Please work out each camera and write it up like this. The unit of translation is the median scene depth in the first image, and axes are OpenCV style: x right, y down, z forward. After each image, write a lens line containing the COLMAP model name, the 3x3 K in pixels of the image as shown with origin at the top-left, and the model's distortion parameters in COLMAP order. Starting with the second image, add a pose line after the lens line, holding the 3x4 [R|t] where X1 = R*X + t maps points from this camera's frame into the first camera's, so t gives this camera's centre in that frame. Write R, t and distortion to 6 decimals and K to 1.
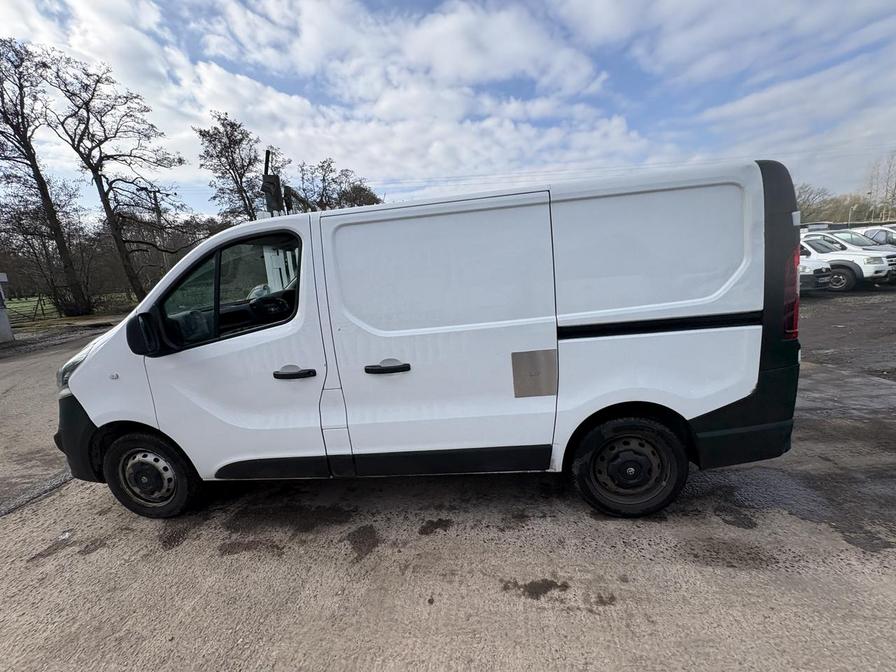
lens RADIAL K [[357.9, 0, 448.0], [0, 357.9, 336.0], [0, 0, 1]] dist [-0.001646, -0.000063]
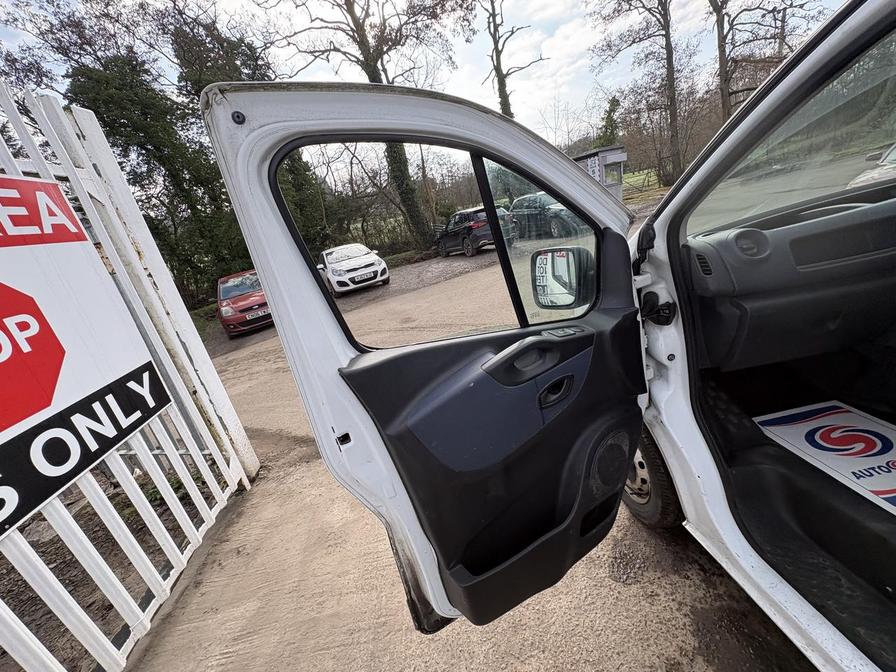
lens RADIAL K [[357.1, 0, 448.0], [0, 357.1, 336.0], [0, 0, 1]] dist [0.000347, -0.000079]
pose [[0.228142, 0.334227, -0.914463, -0.038426], [0.013307, 0.938075, 0.346177, -0.011973], [0.973537, -0.091146, 0.209567, 0.060129]]
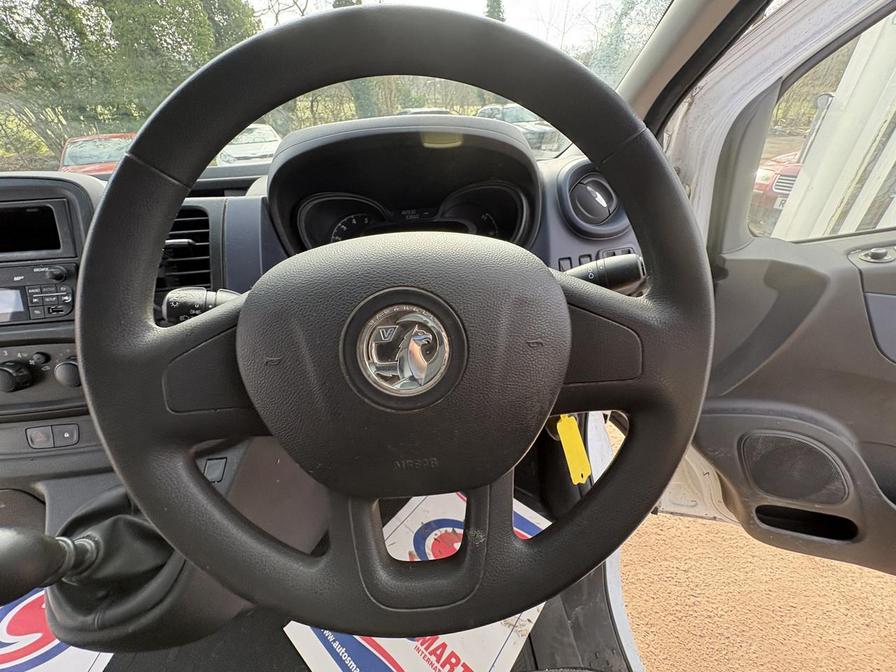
lens RADIAL K [[357.1, 0, 448.0], [0, 357.1, 336.0], [0, 0, 1]] dist [0.000347, -0.000079]
pose [[0.204669, 0.568304, -0.796957, -0.050911], [-0.162768, 0.822617, 0.544801, -0.022877], [0.965203, 0.018215, 0.260866, 0.161909]]
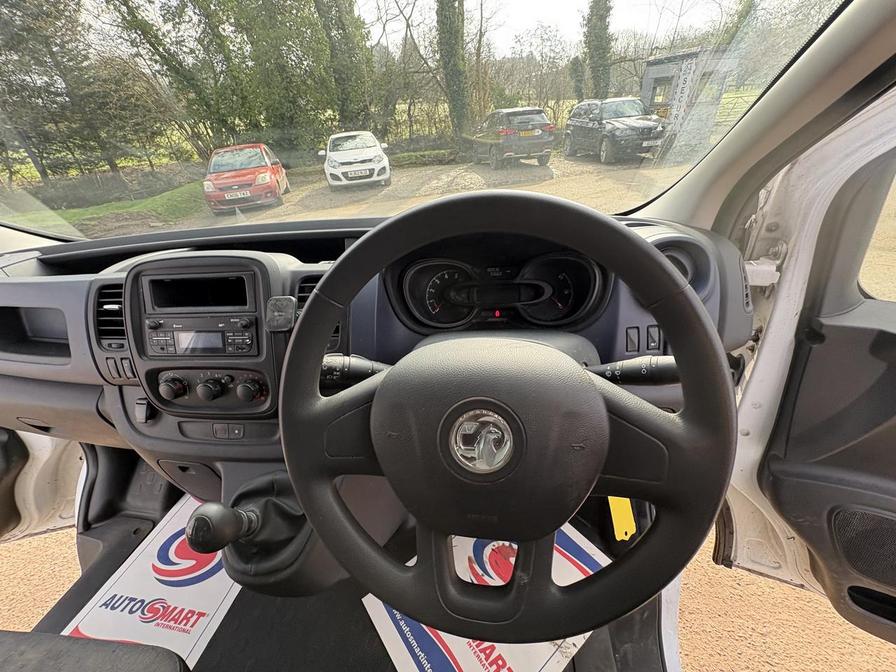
lens RADIAL K [[357.1, 0, 448.0], [0, 357.1, 336.0], [0, 0, 1]] dist [0.000347, -0.000079]
pose [[-0.009217, 0.583143, -0.812318, -0.049548], [-0.112016, 0.806637, 0.580336, -0.029053], [0.993664, 0.096342, 0.057887, 0.160662]]
